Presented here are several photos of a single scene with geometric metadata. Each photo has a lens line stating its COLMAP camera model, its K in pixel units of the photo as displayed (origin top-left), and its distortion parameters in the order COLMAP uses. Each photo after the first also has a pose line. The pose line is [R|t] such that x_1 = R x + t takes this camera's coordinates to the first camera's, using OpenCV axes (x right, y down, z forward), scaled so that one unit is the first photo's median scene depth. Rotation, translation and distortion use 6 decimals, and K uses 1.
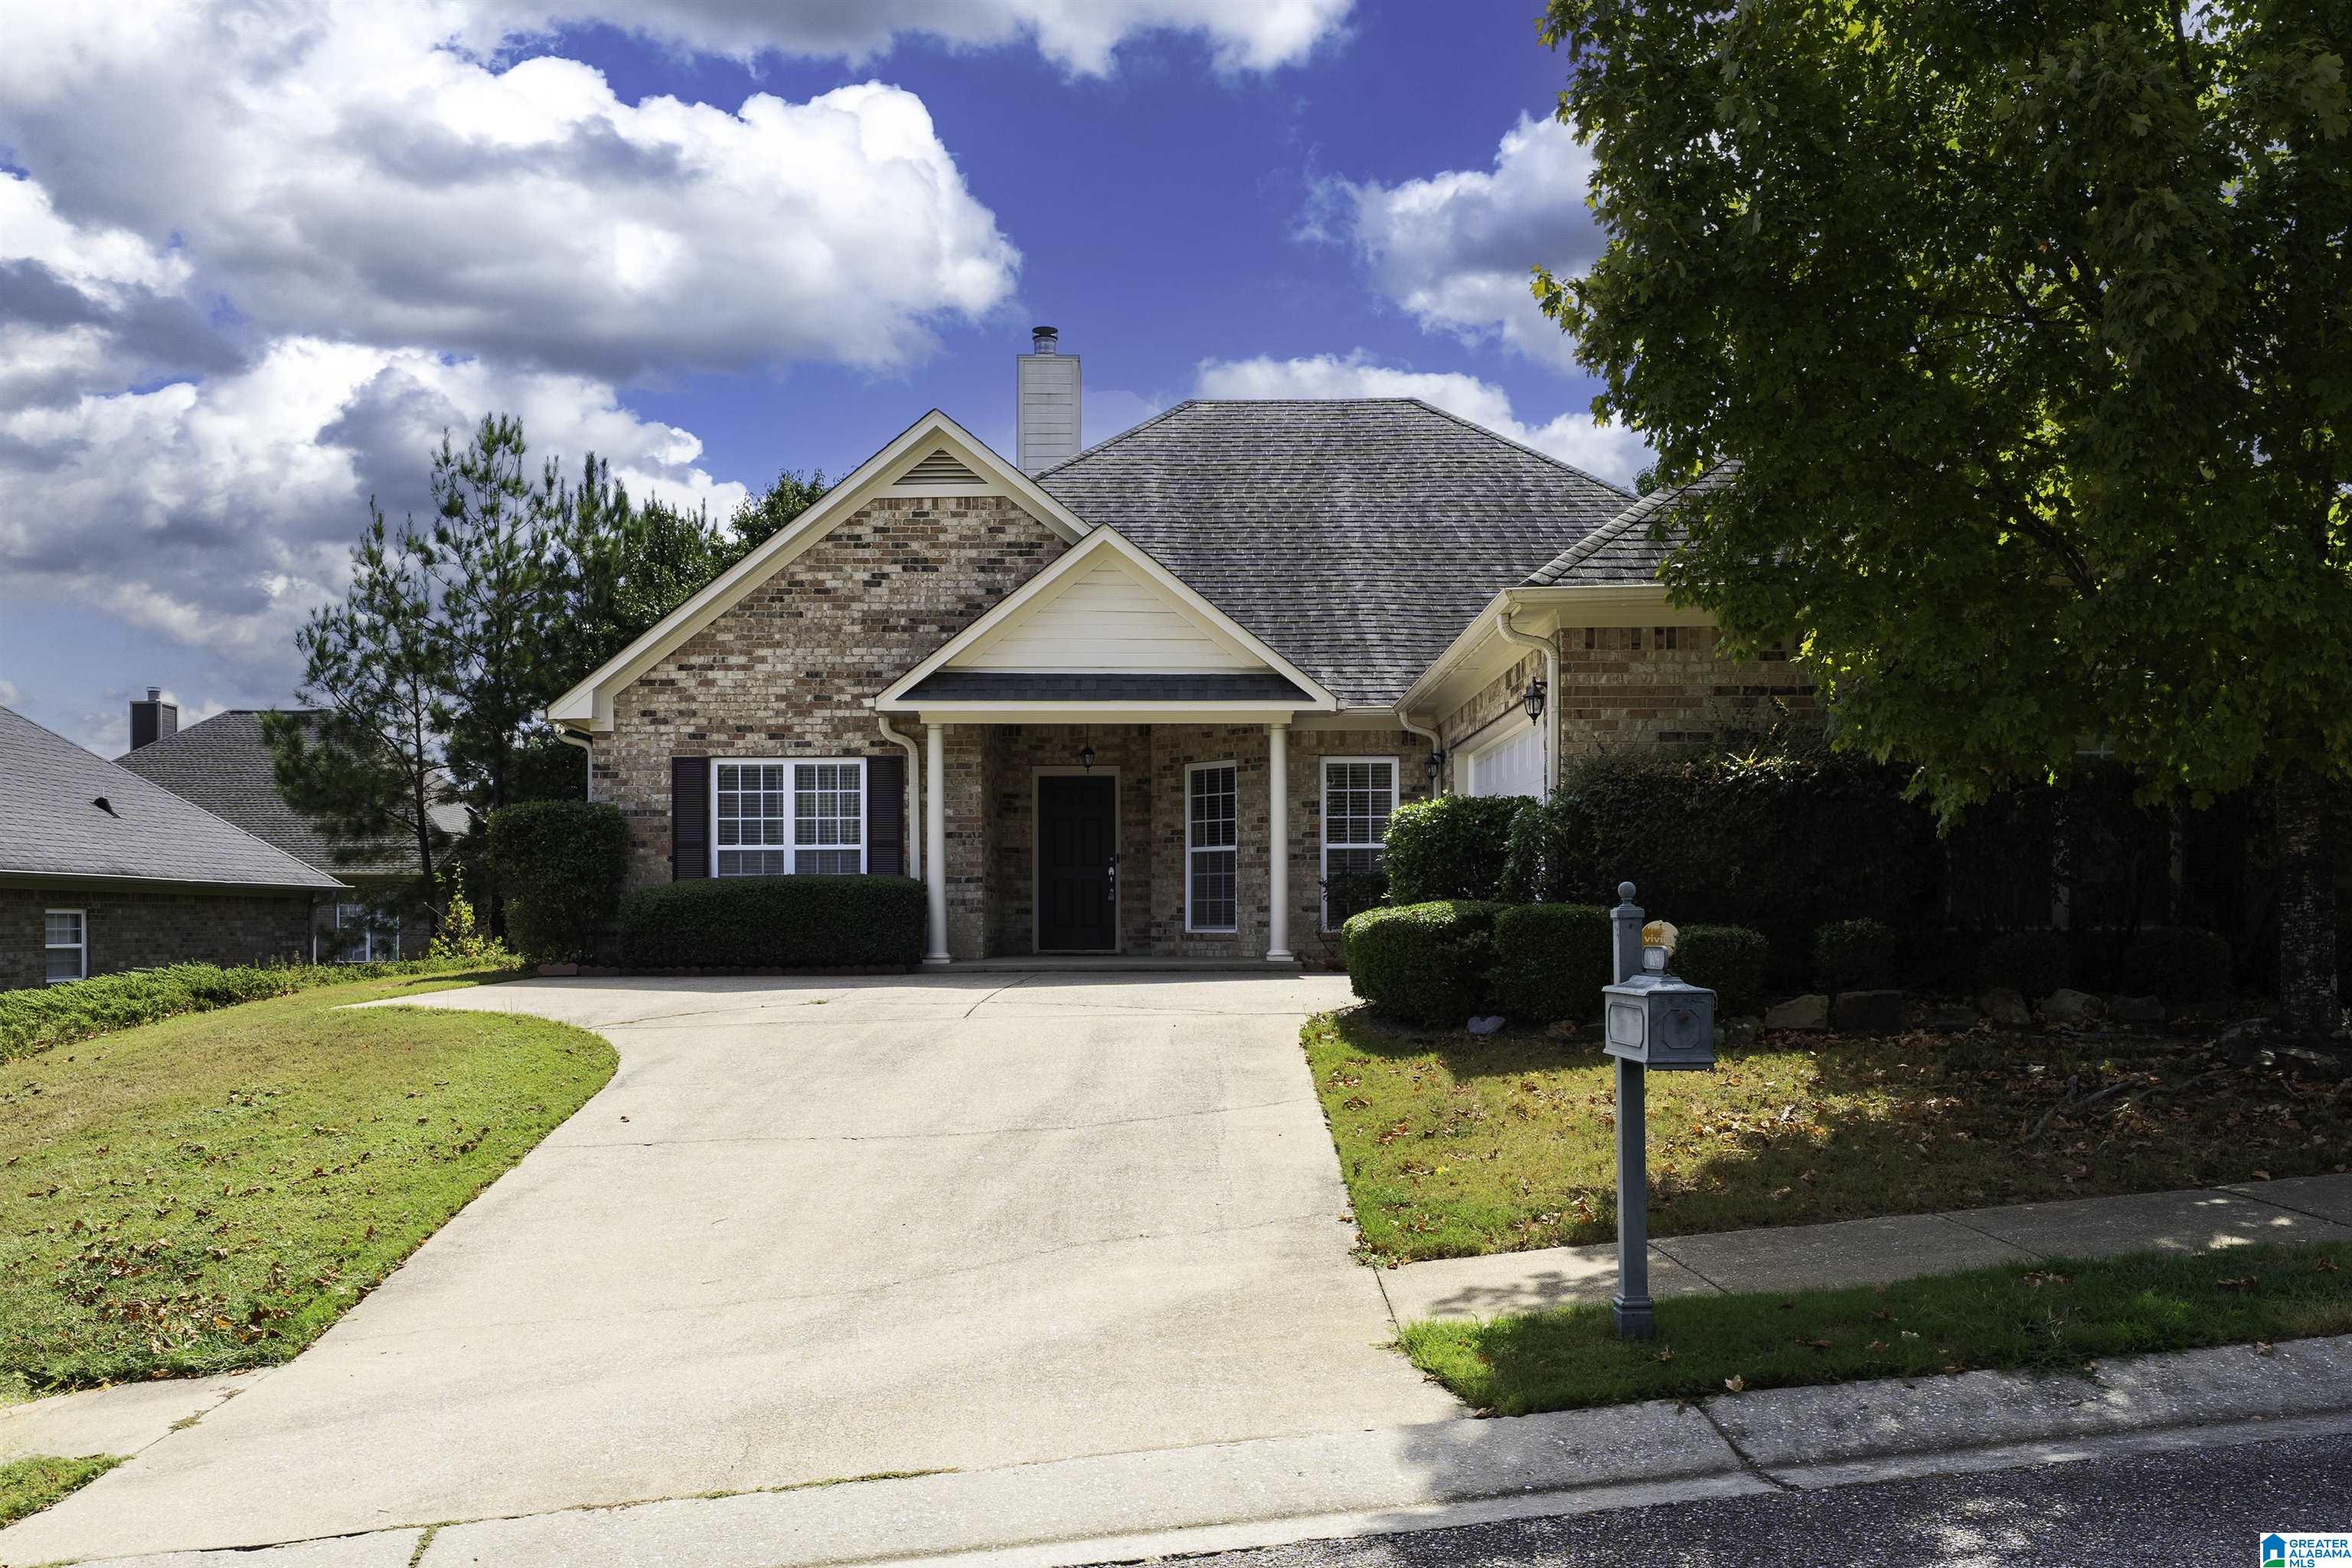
lens RADIAL K [[1835.9, 0, 1153.7], [0, 1835.9, 906.2], [0, 0, 1]] dist [-0.018061, -0.017532]
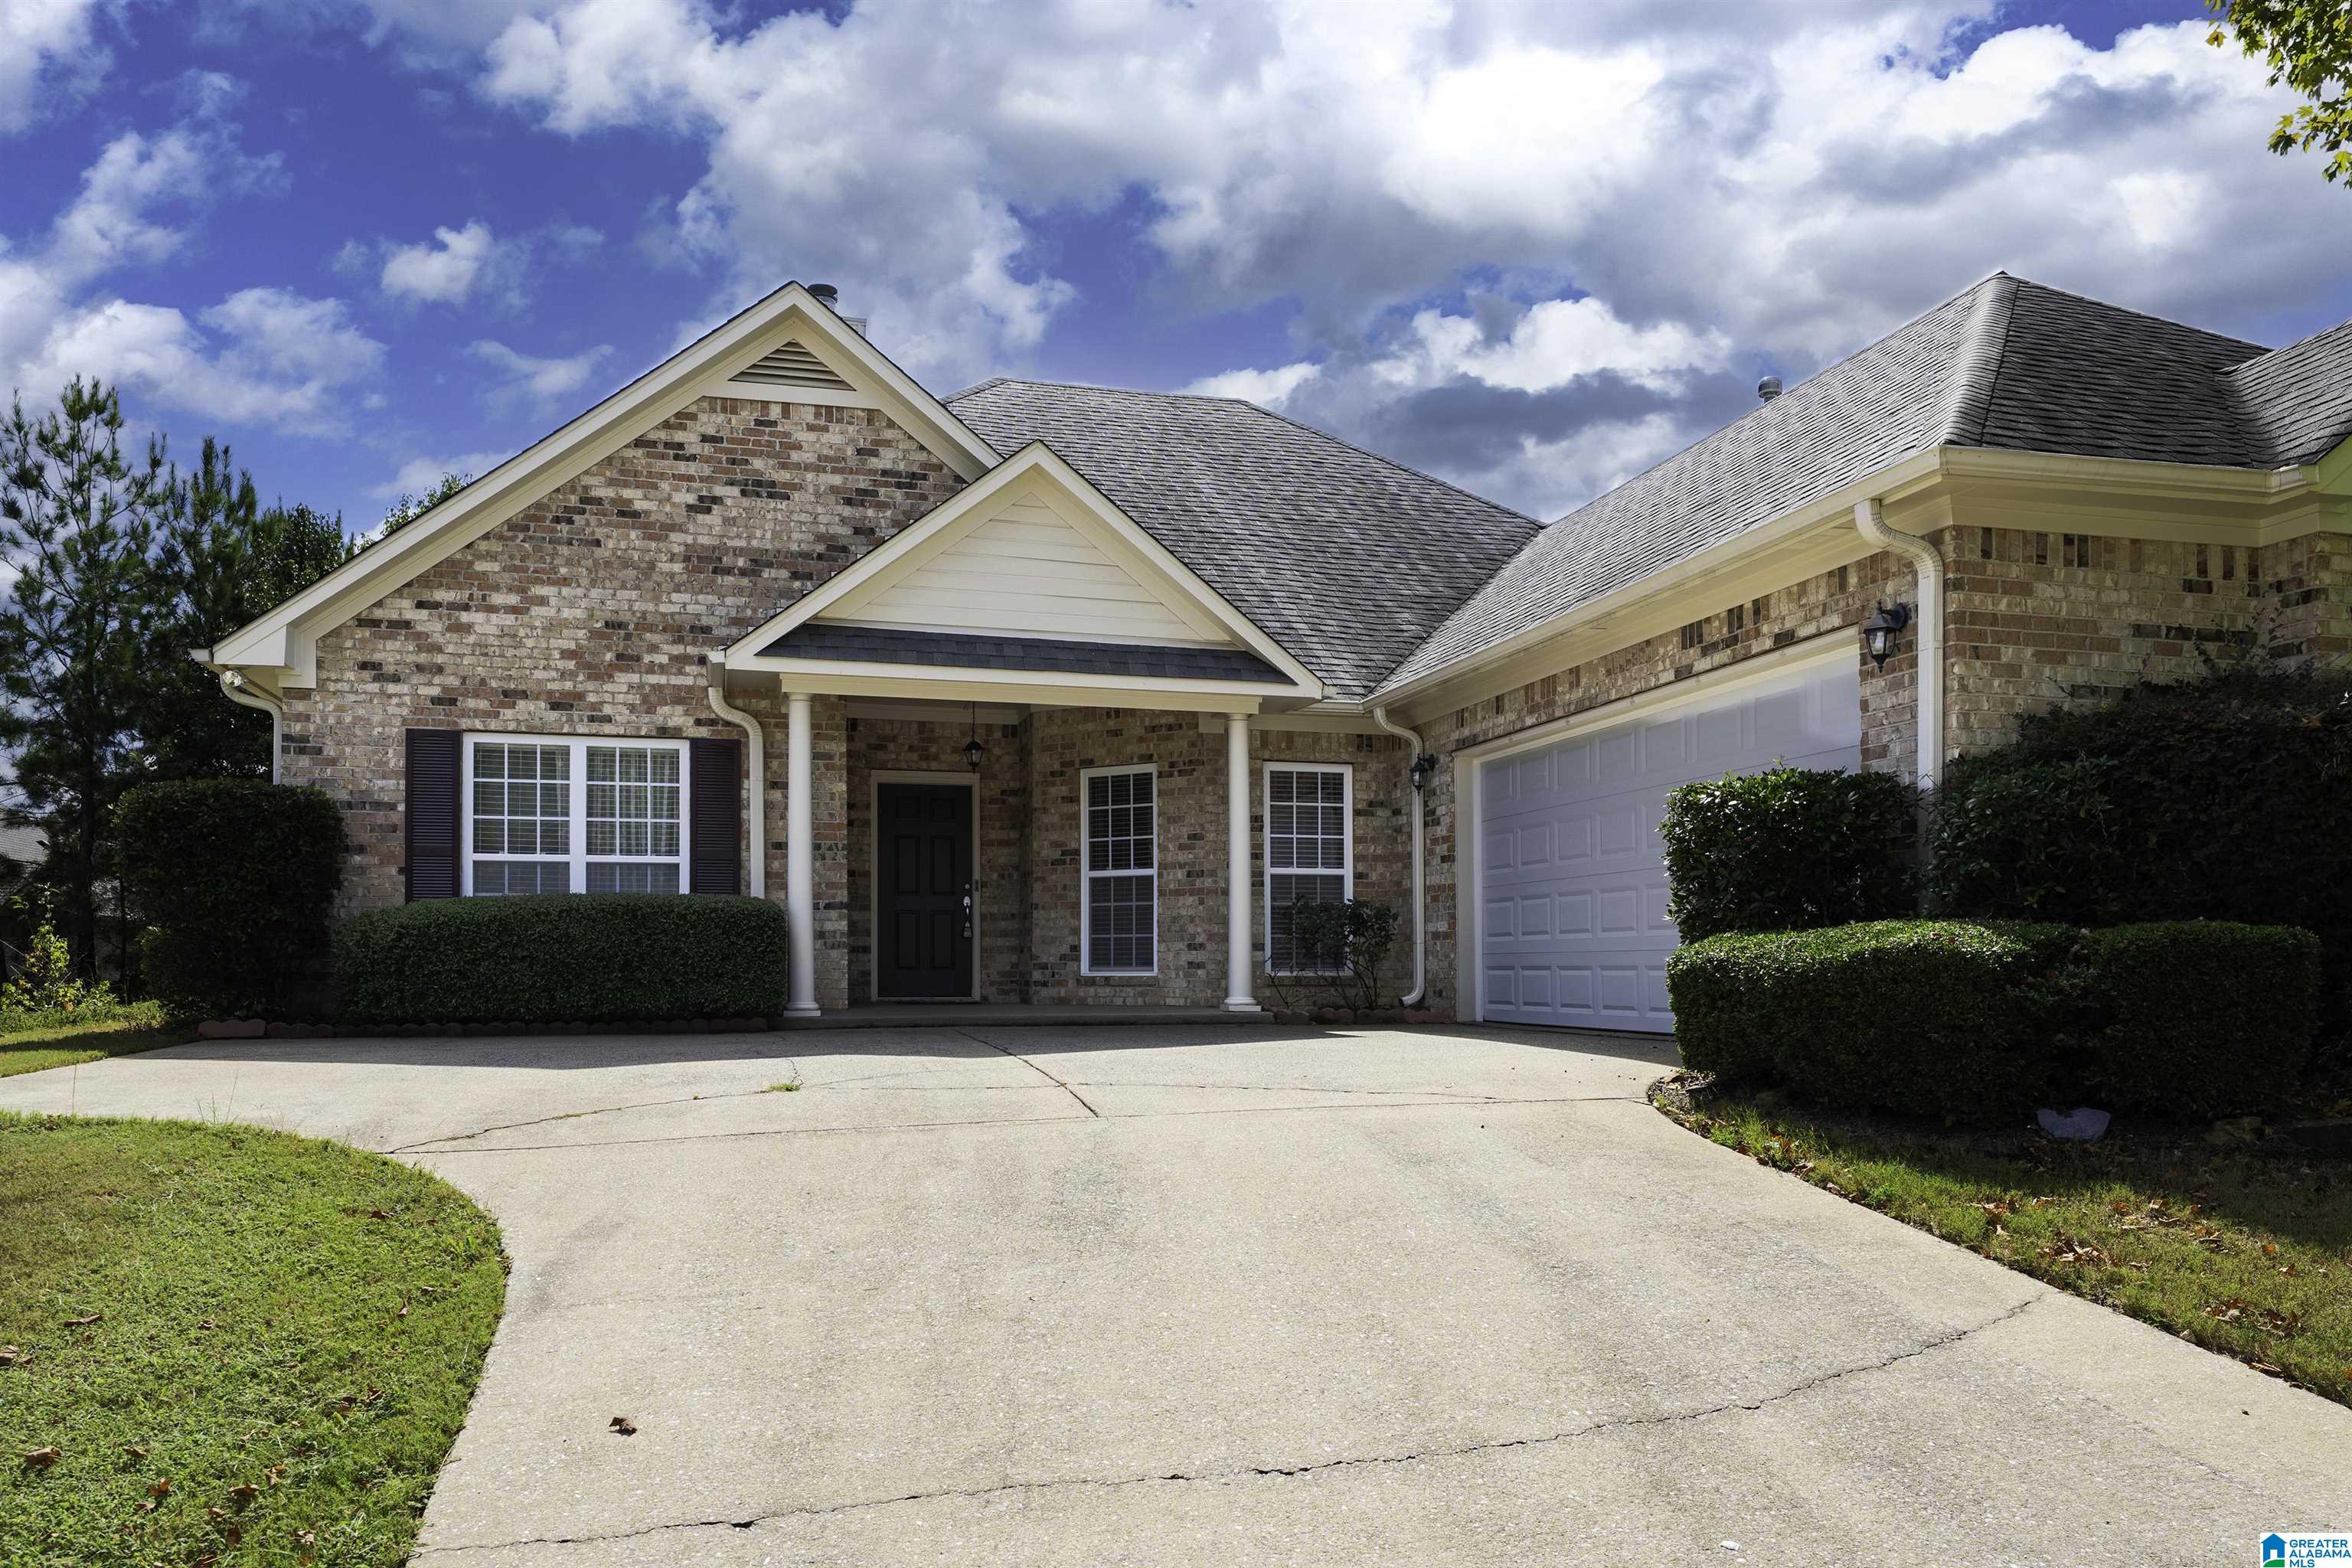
lens RADIAL K [[1580.6, 0, 1153.9], [0, 1580.6, 936.5], [0, 0, 1]] dist [-0.011125, 0.022583]
pose [[0.965946, 0.008226, 0.258614, -0.139306], [-0.004623, 0.999884, -0.014537, 0.007228], [-0.258703, 0.012847, 0.965871, 0.331190]]
